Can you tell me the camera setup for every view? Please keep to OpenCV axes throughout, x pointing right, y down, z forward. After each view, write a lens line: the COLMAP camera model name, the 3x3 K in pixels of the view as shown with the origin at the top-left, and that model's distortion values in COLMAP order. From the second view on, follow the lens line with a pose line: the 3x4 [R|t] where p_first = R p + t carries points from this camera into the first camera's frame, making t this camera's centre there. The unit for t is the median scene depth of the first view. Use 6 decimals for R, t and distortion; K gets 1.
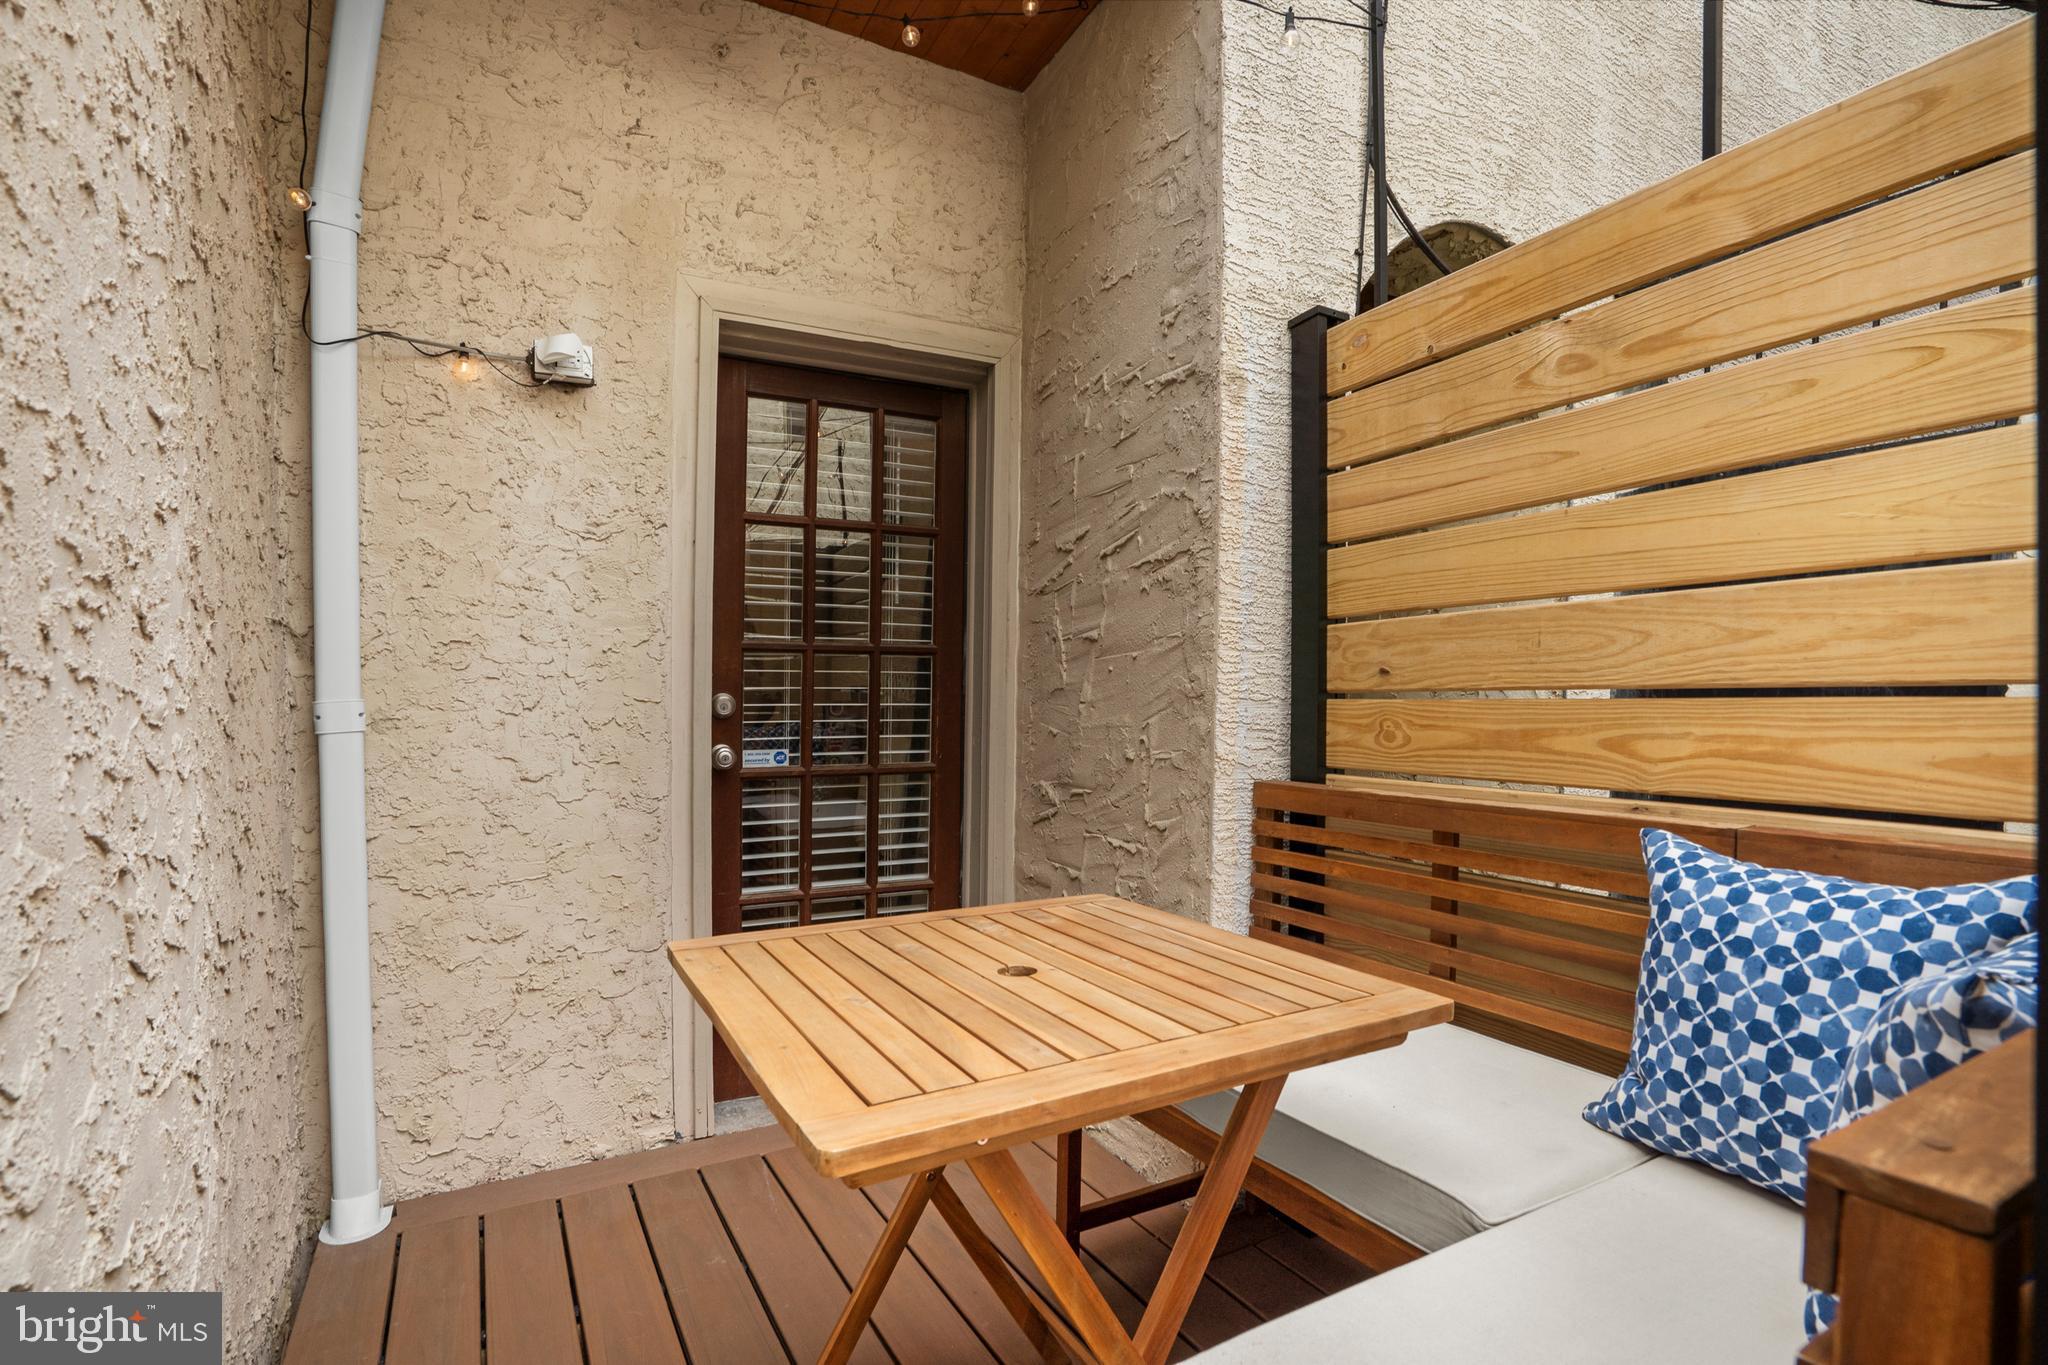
lens RADIAL K [[973.9, 0, 1044.4], [0, 973.9, 686.2], [0, 0, 1]] dist [-0.055582, 0.021563]
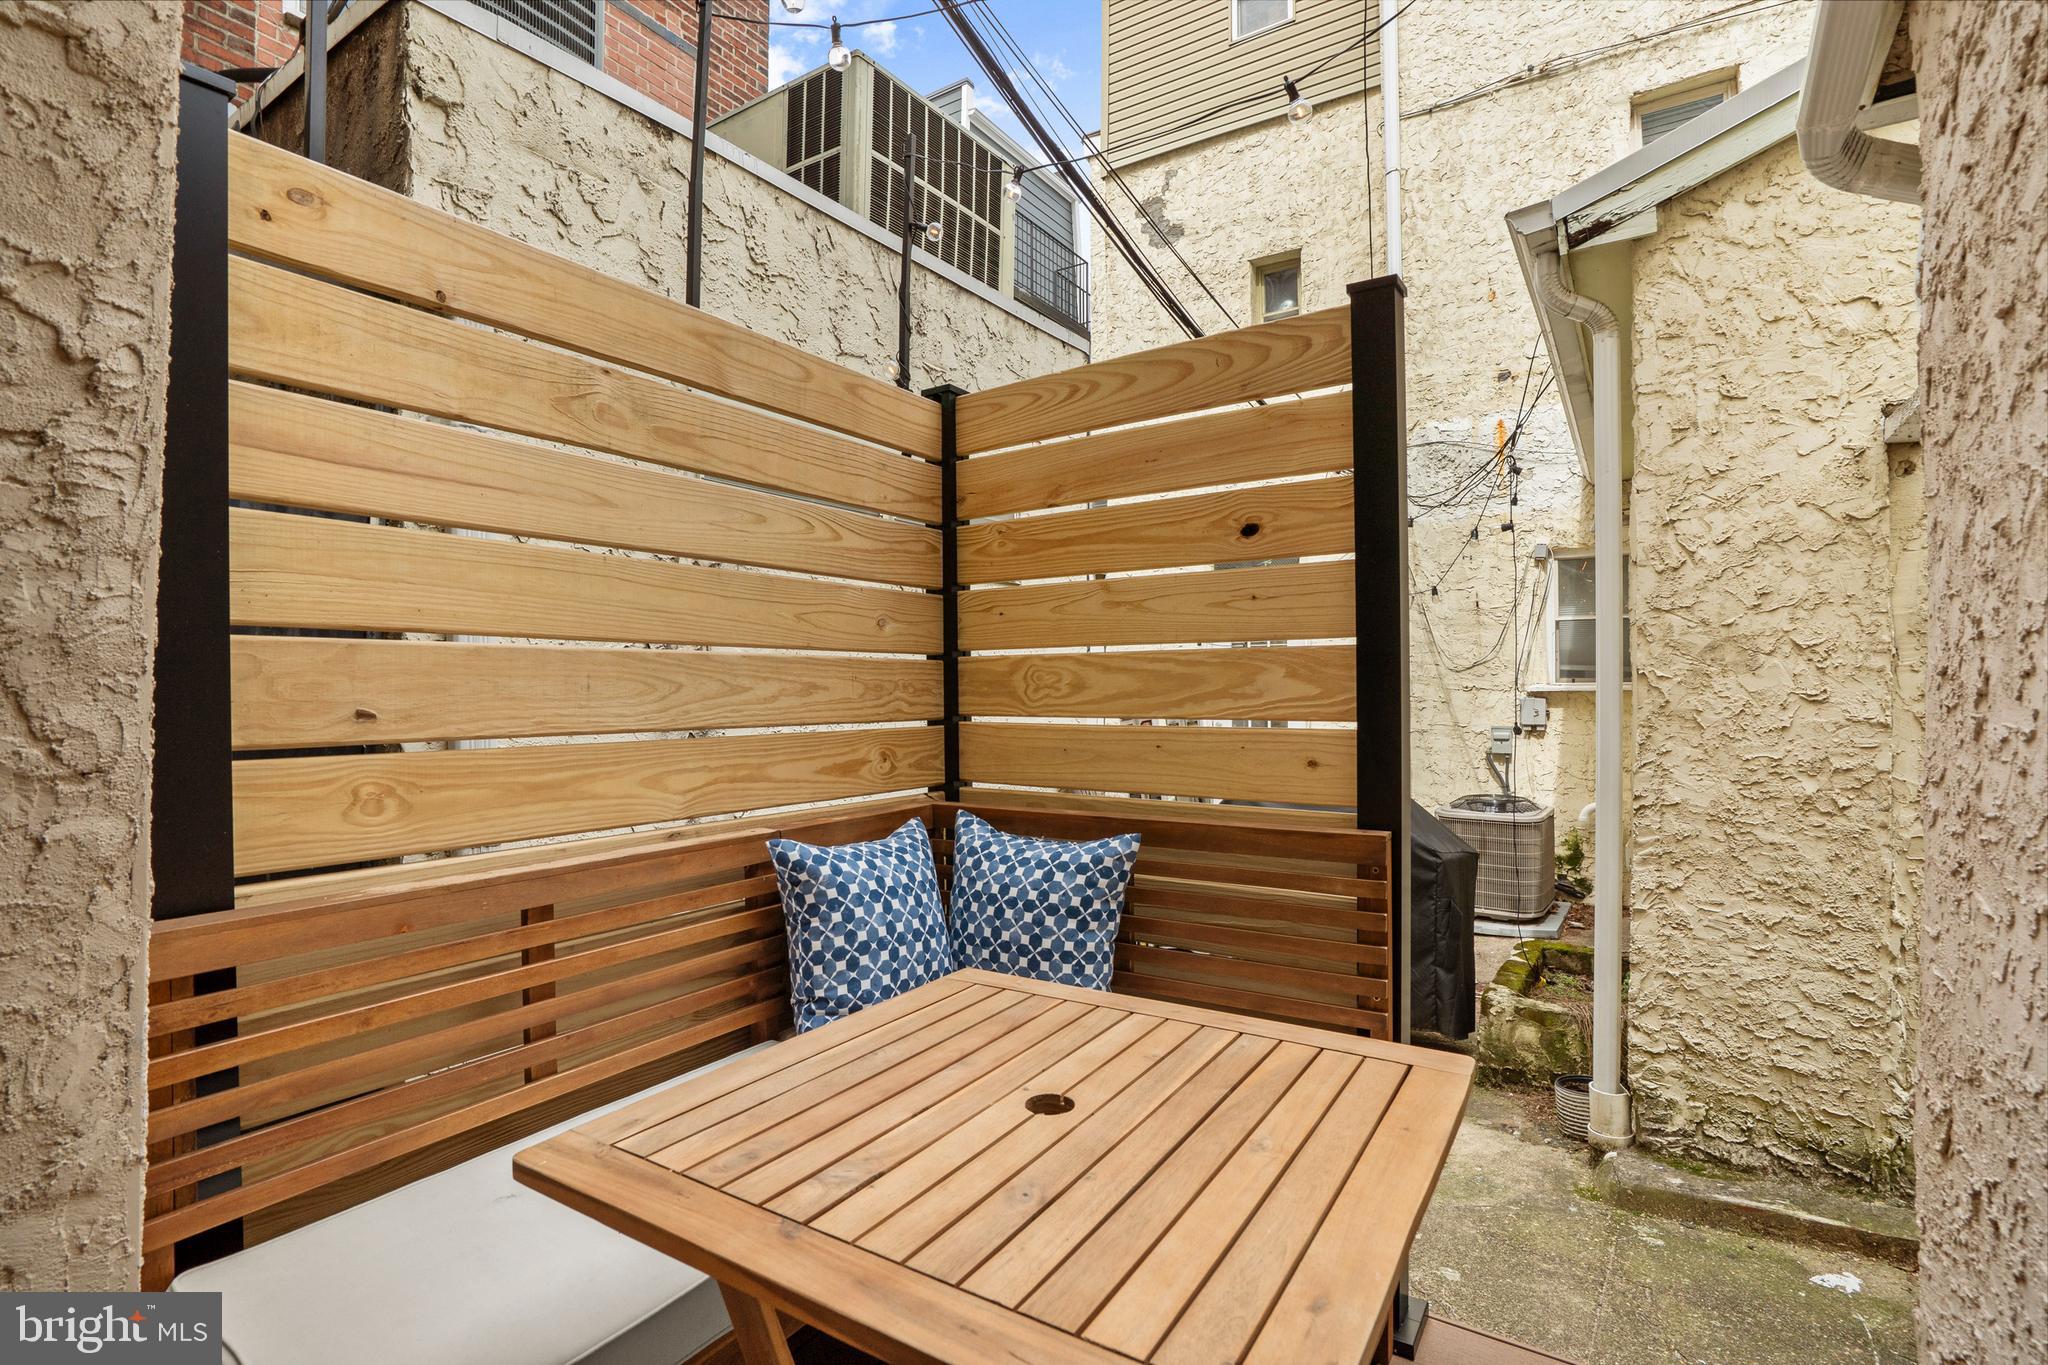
lens RADIAL K [[973.9, 0, 1044.4], [0, 973.9, 686.2], [0, 0, 1]] dist [-0.055582, 0.021563]
pose [[-0.486100, 0.010902, 0.873835, -0.719278], [-0.005882, 0.999859, -0.015746, -0.042261], [-0.873883, -0.012794, -0.485967, 1.371467]]
